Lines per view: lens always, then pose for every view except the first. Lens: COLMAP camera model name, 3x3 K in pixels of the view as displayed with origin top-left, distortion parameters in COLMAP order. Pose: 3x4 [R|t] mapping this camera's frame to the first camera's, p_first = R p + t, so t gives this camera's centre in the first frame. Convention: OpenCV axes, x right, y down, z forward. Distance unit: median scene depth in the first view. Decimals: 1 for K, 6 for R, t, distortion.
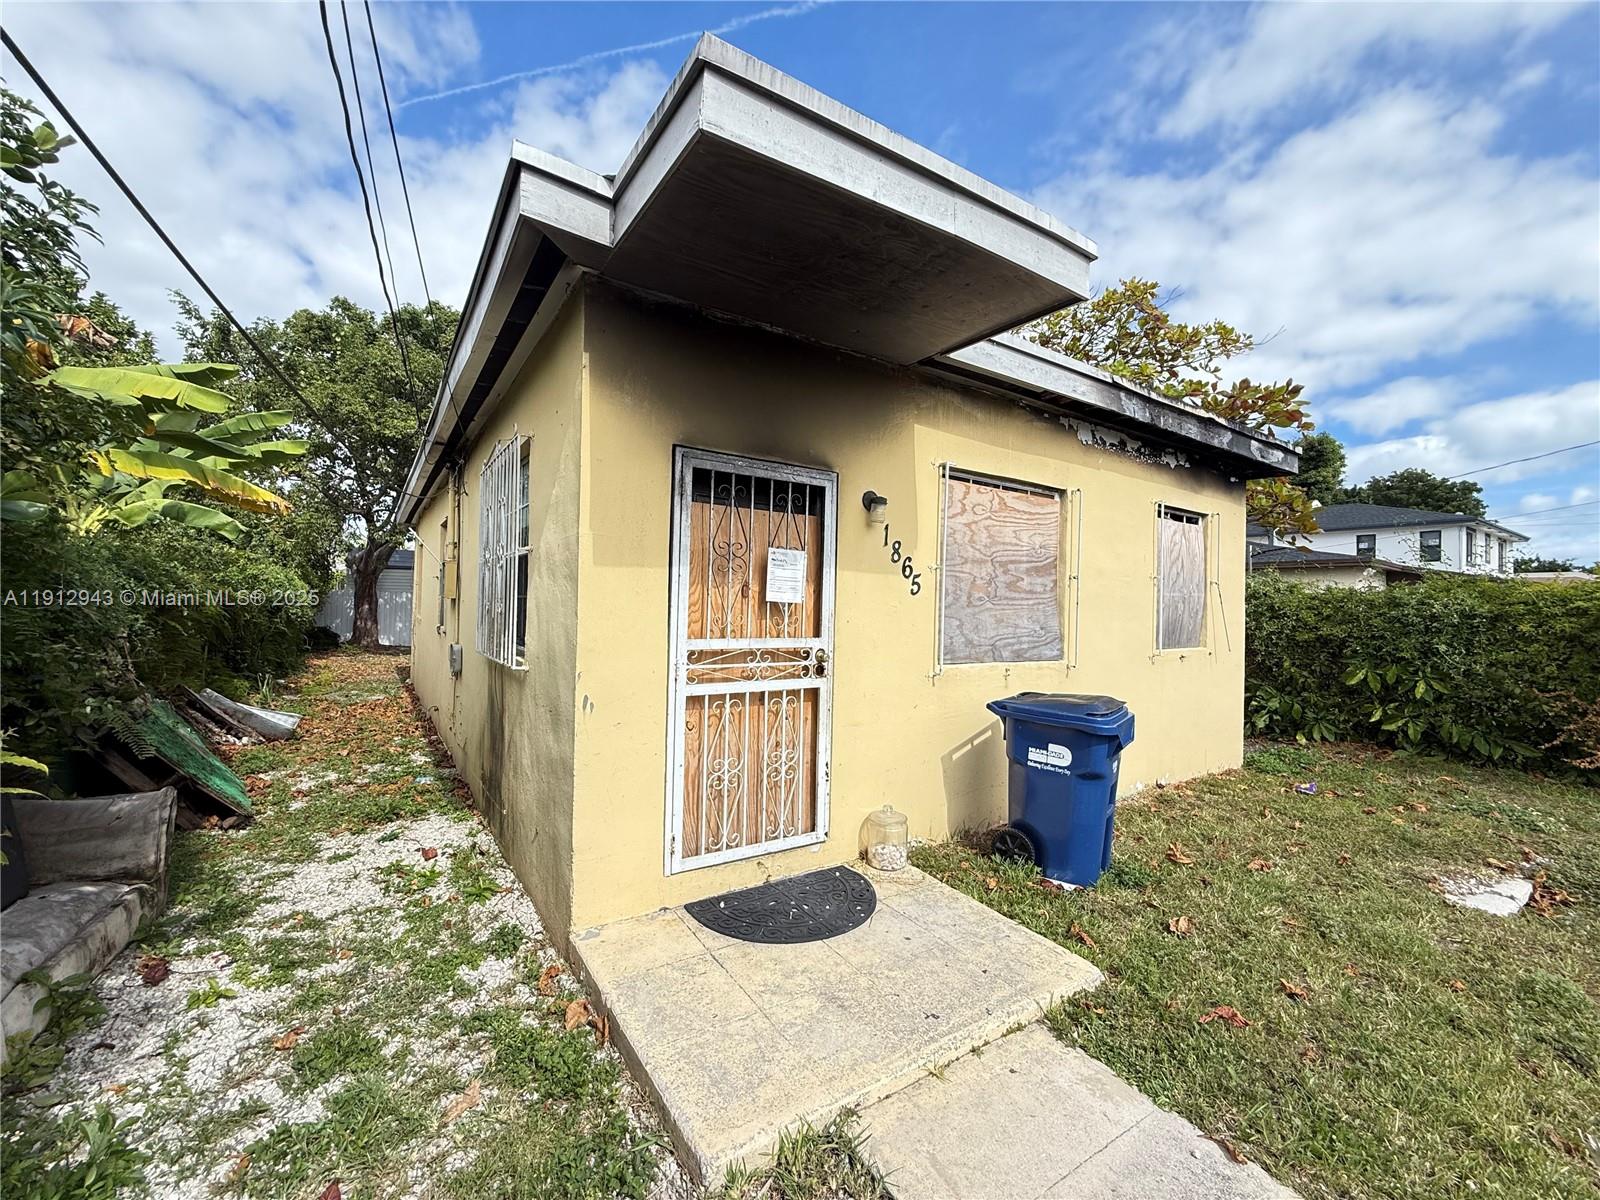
lens RADIAL K [[636.1, 0, 788.6], [0, 636.1, 594.6], [0, 0, 1]] dist [0.001013, -0.000102]
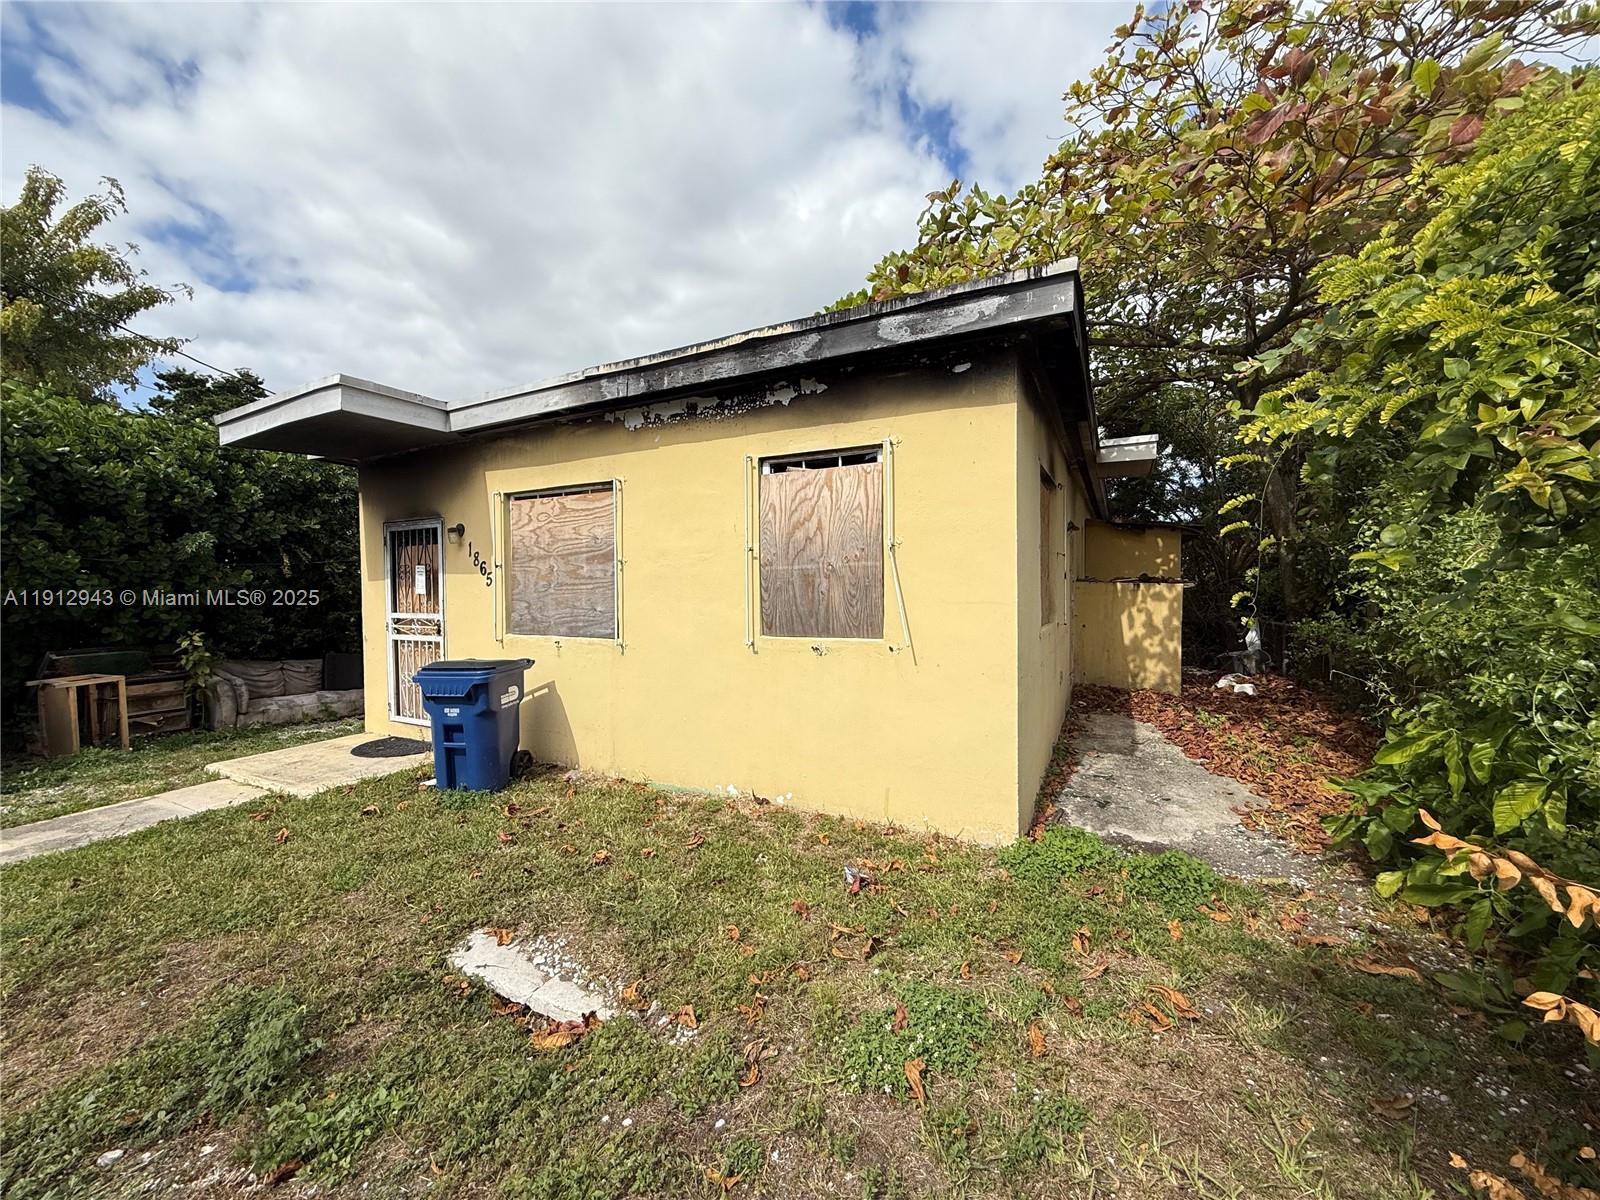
lens RADIAL K [[636.1, 0, 793.5], [0, 636.1, 595.1], [0, 0, 1]] dist [0.001013, -0.000102]
pose [[0.487438, -0.016349, -0.873004, 1.713122], [0.040223, 0.999184, 0.003746, 0.041549], [0.872230, -0.036941, 0.487698, 0.826214]]
